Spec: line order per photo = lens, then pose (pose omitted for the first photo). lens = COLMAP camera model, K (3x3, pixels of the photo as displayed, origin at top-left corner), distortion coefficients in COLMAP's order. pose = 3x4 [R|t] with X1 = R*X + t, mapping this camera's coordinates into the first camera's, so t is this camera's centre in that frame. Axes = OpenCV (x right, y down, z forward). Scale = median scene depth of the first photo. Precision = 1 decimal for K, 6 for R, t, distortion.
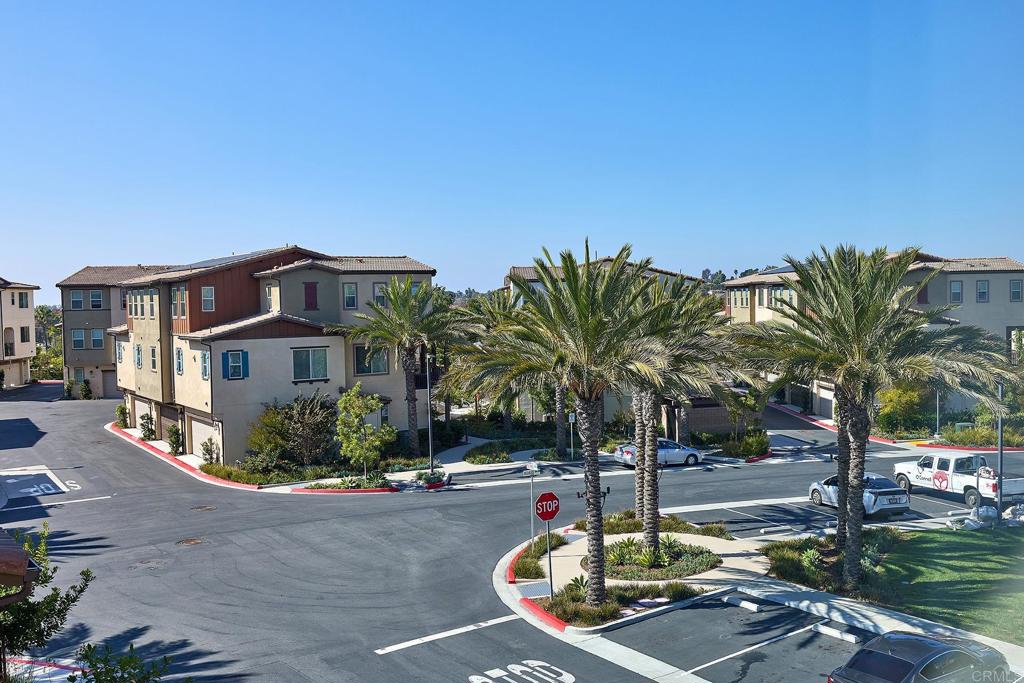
lens RADIAL K [[990.9, 0, 517.1], [0, 990.9, 339.1], [0, 0, 1]] dist [0.000570, 0.000000]
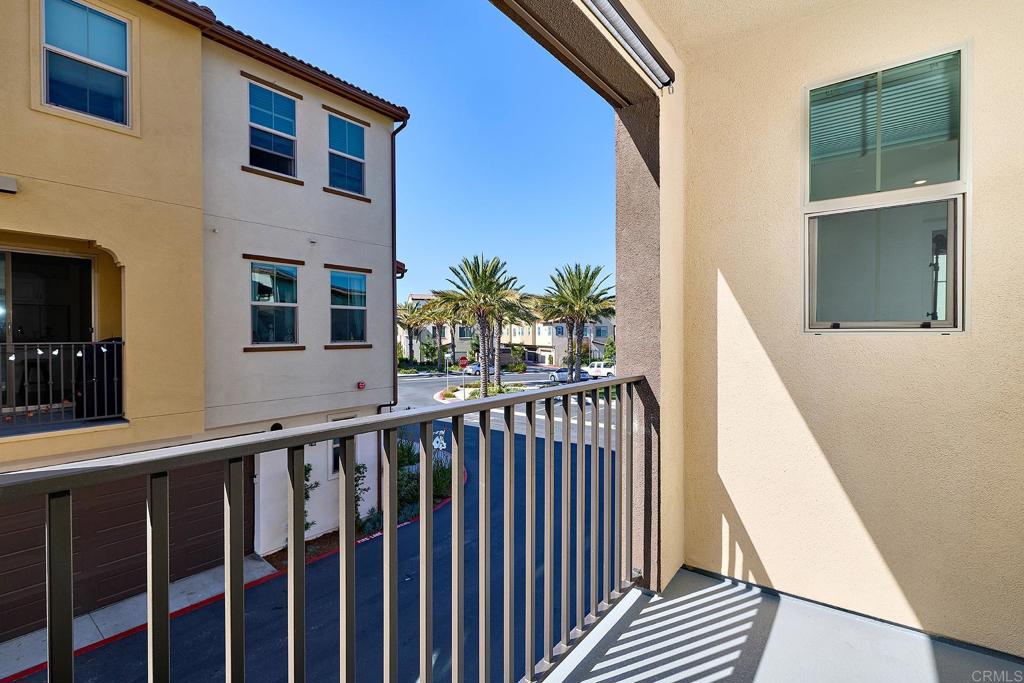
lens RADIAL K [[470.9, 0, 512.0], [0, 470.9, 337.7], [0, 0, 1]] dist [-0.001743, -0.000001]
pose [[0.961403, 0.014345, 0.274771, -0.152082], [-0.002884, 0.999111, -0.042070, 0.137404], [-0.275130, 0.039654, 0.960589, -0.132594]]
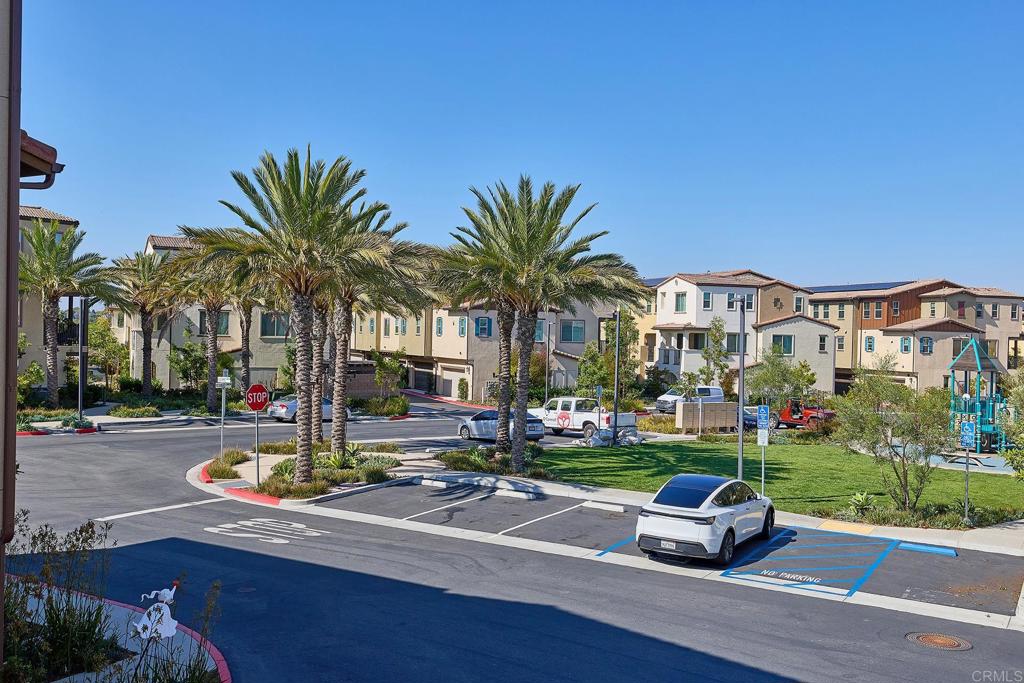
lens RADIAL K [[990.9, 0, 510.7], [0, 990.9, 341.2], [0, 0, 1]] dist [0.000570, 0.000000]
pose [[0.918450, 0.036529, 0.393846, -0.122001], [-0.022443, 0.998935, -0.040312, 0.127801], [-0.394899, 0.028185, 0.918292, -0.067229]]
